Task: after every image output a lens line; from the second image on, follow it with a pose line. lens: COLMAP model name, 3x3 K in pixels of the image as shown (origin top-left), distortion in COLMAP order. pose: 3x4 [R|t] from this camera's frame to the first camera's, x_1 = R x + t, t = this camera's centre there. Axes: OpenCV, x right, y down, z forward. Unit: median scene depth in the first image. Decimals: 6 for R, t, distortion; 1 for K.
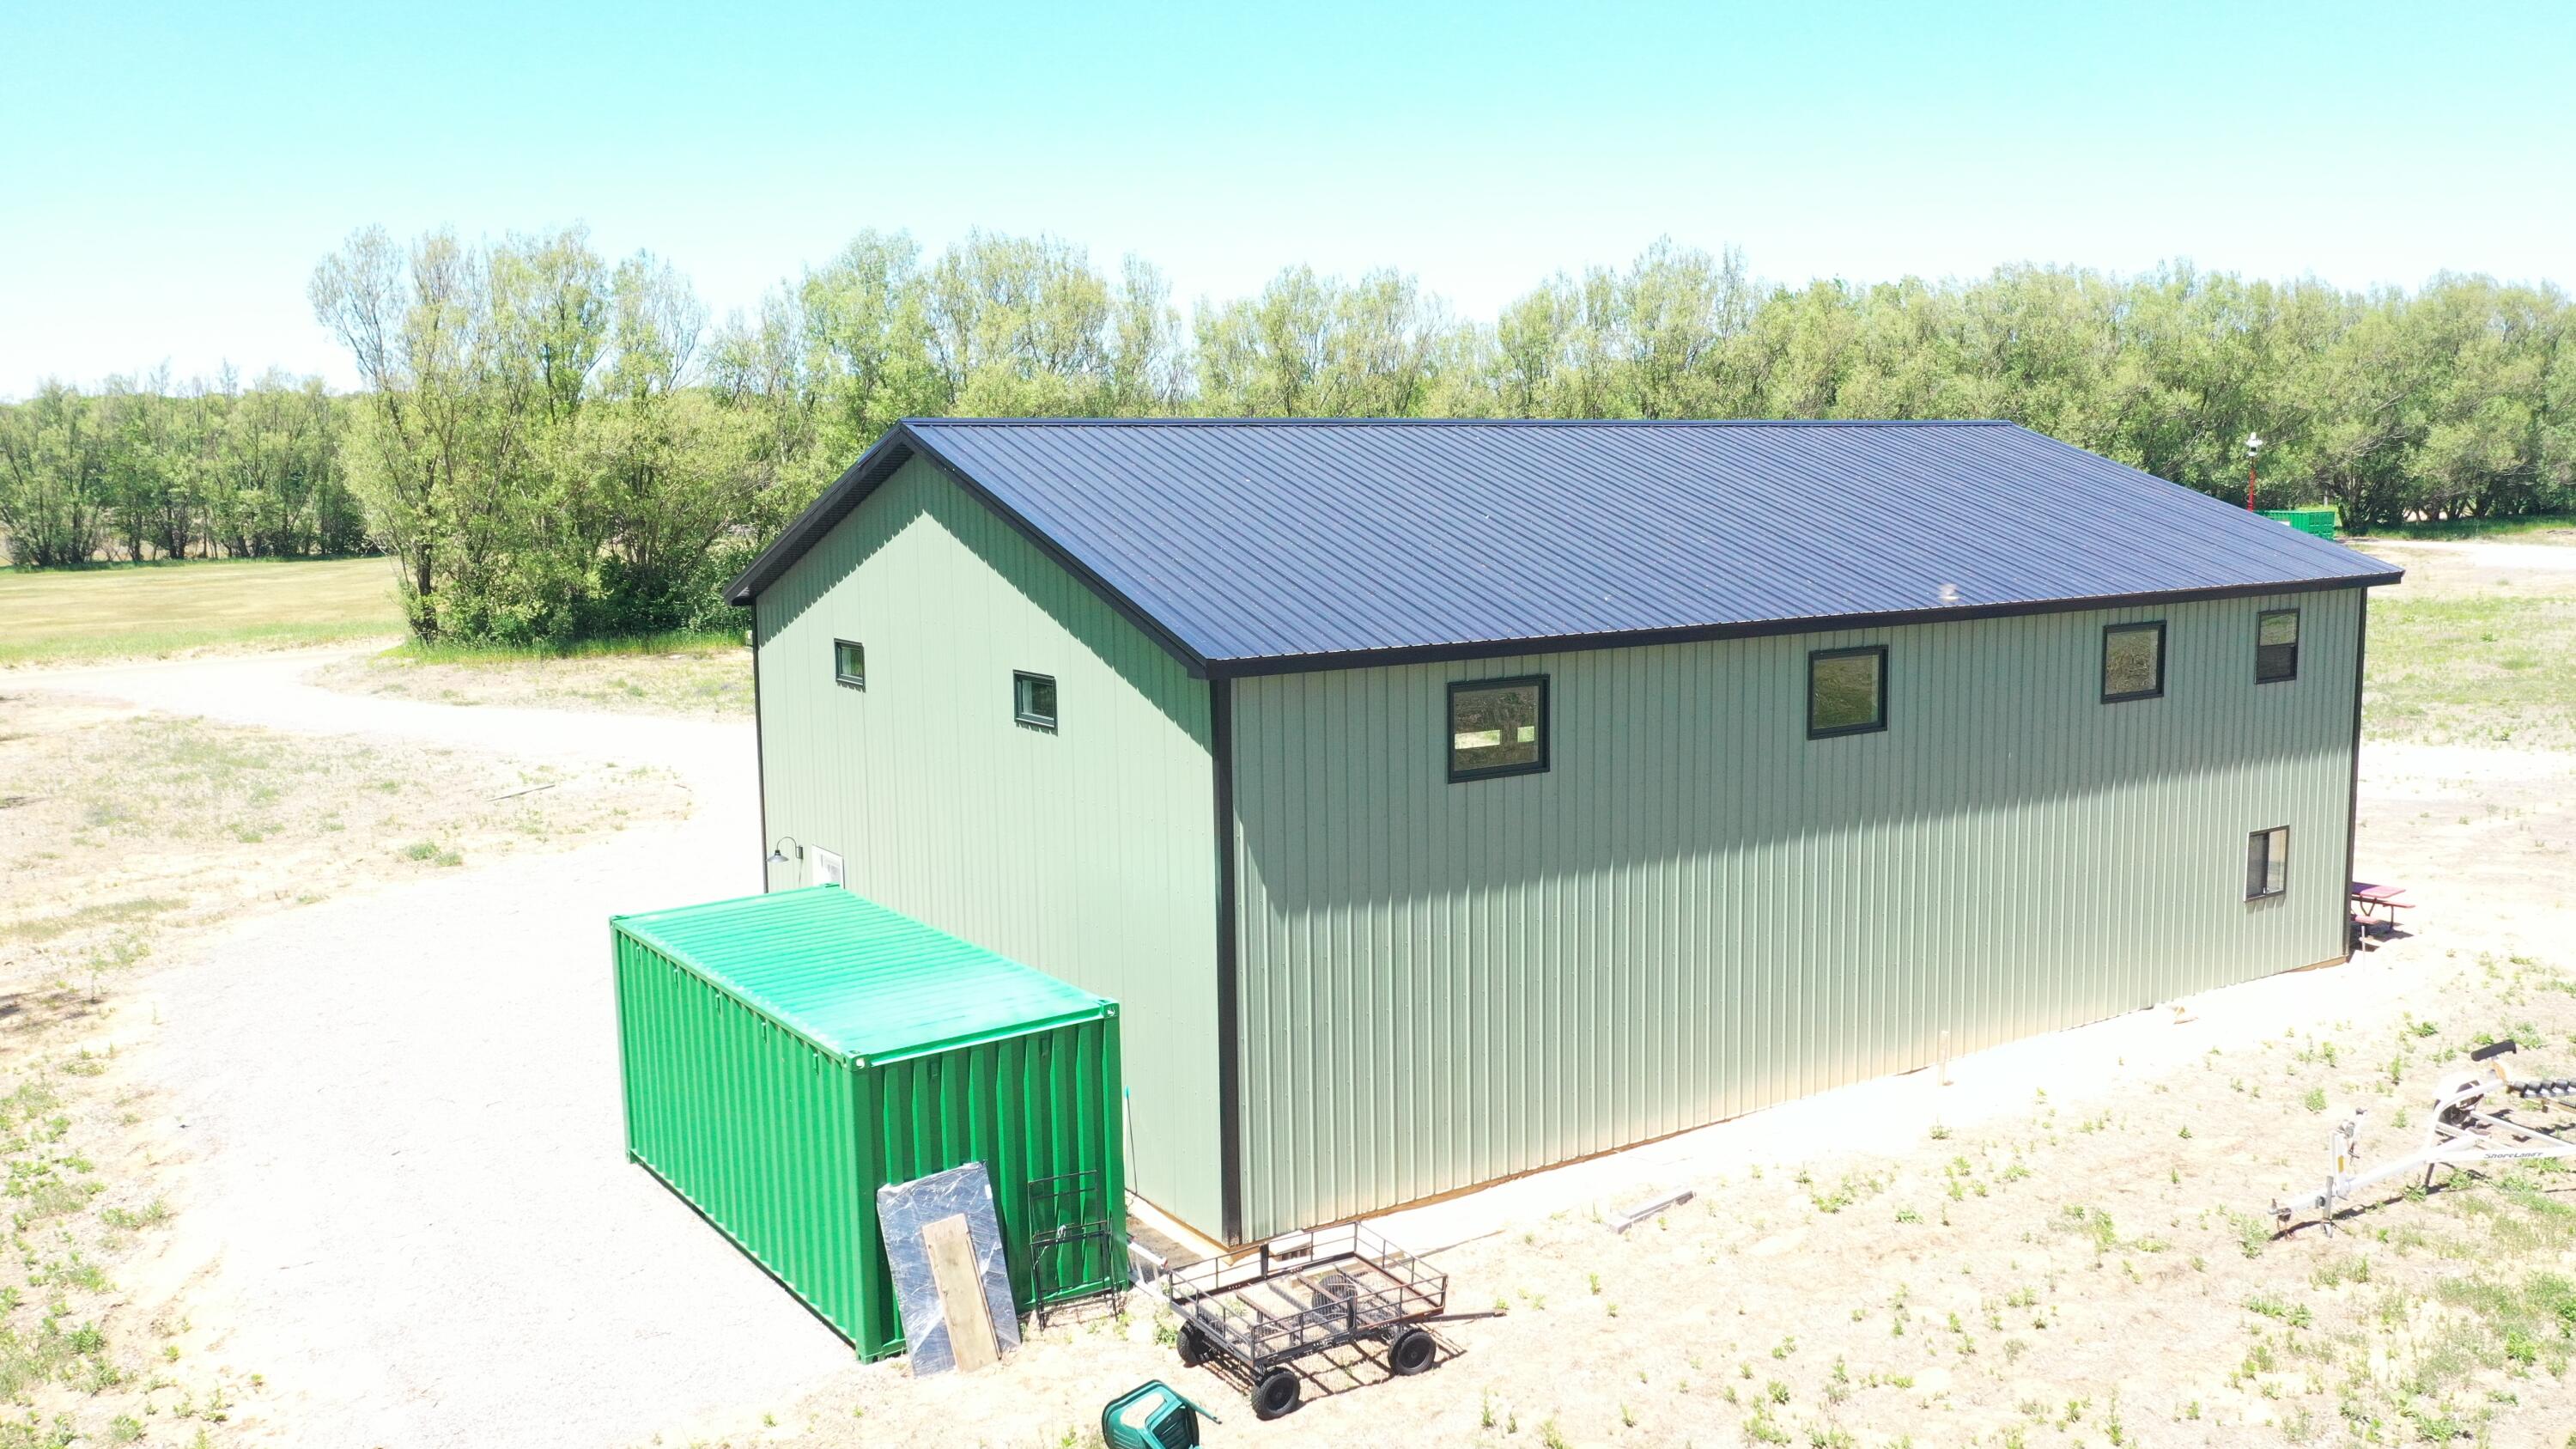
lens RADIAL K [[2036.5, 0, 1288.0], [0, 2036.5, 724.5], [0, 0, 1]] dist [-0.010977, 0.010605]
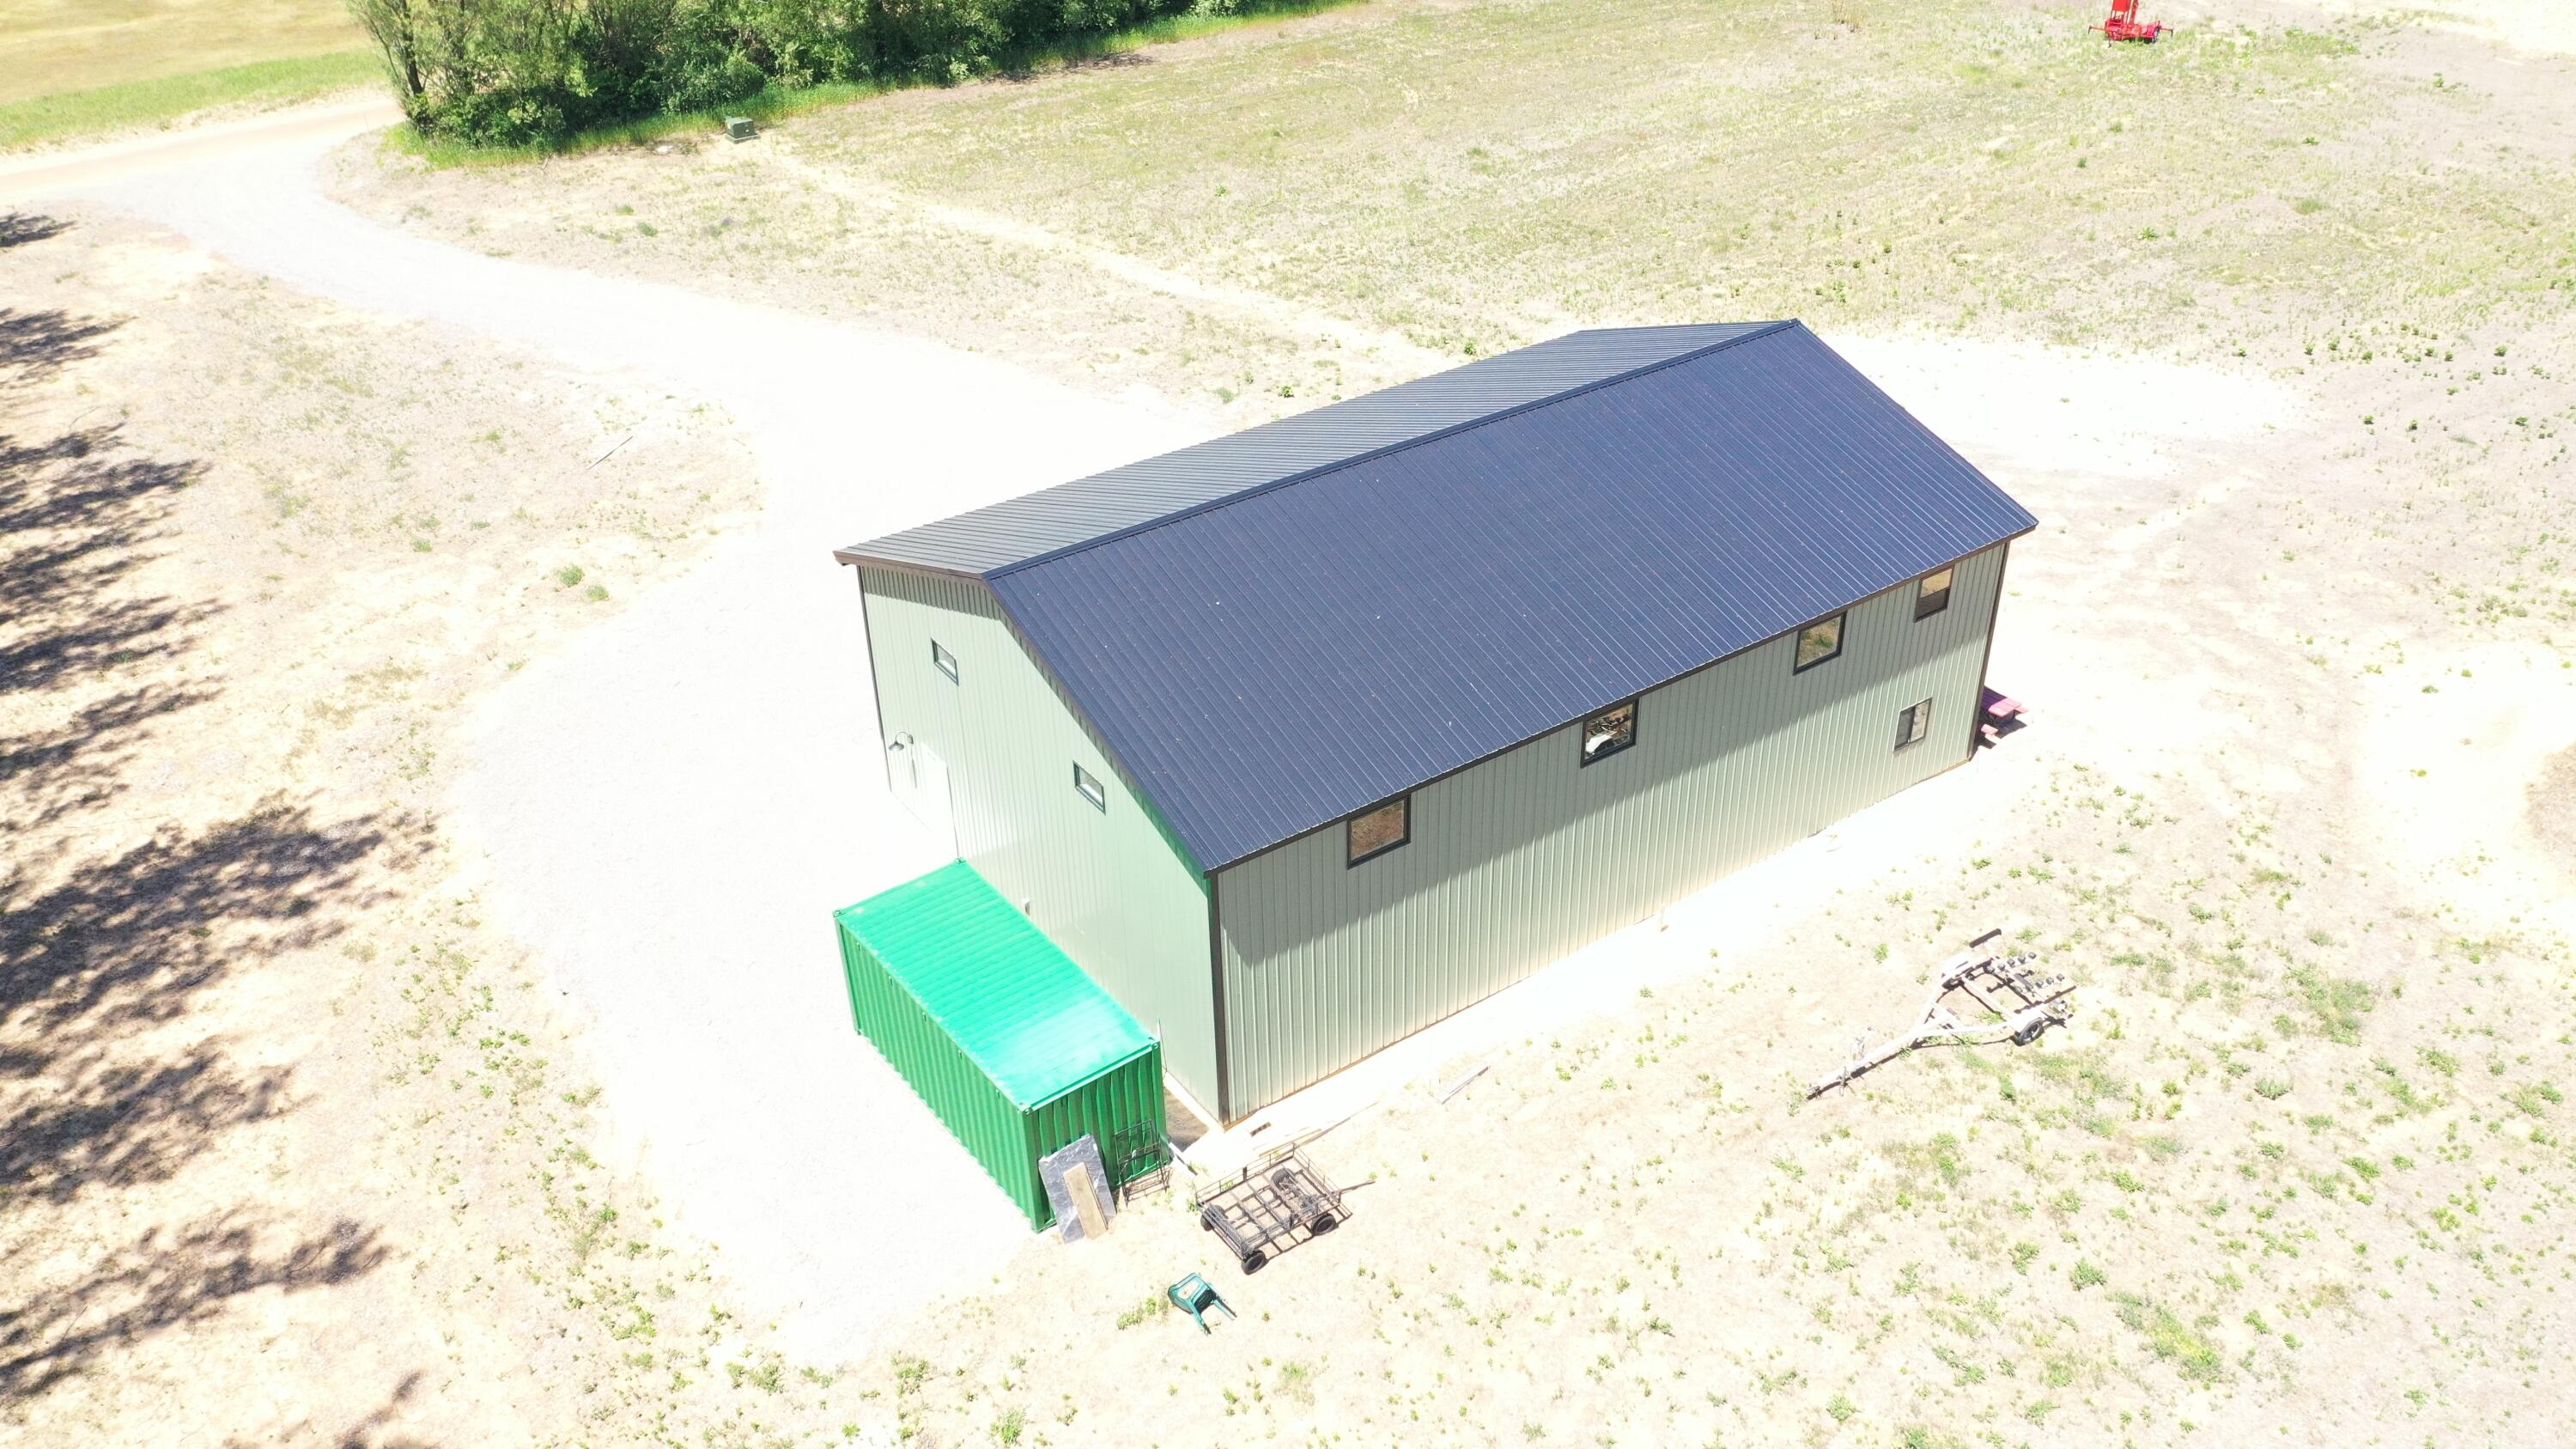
lens RADIAL K [[2036.5, 0, 1288.0], [0, 2036.5, 724.5], [0, 0, 1]] dist [-0.010977, 0.010605]
pose [[0.999505, -0.022032, 0.022466, -0.004817], [0.010966, 0.913097, 0.407595, -0.844277], [-0.029494, -0.407147, 0.912886, -0.521199]]
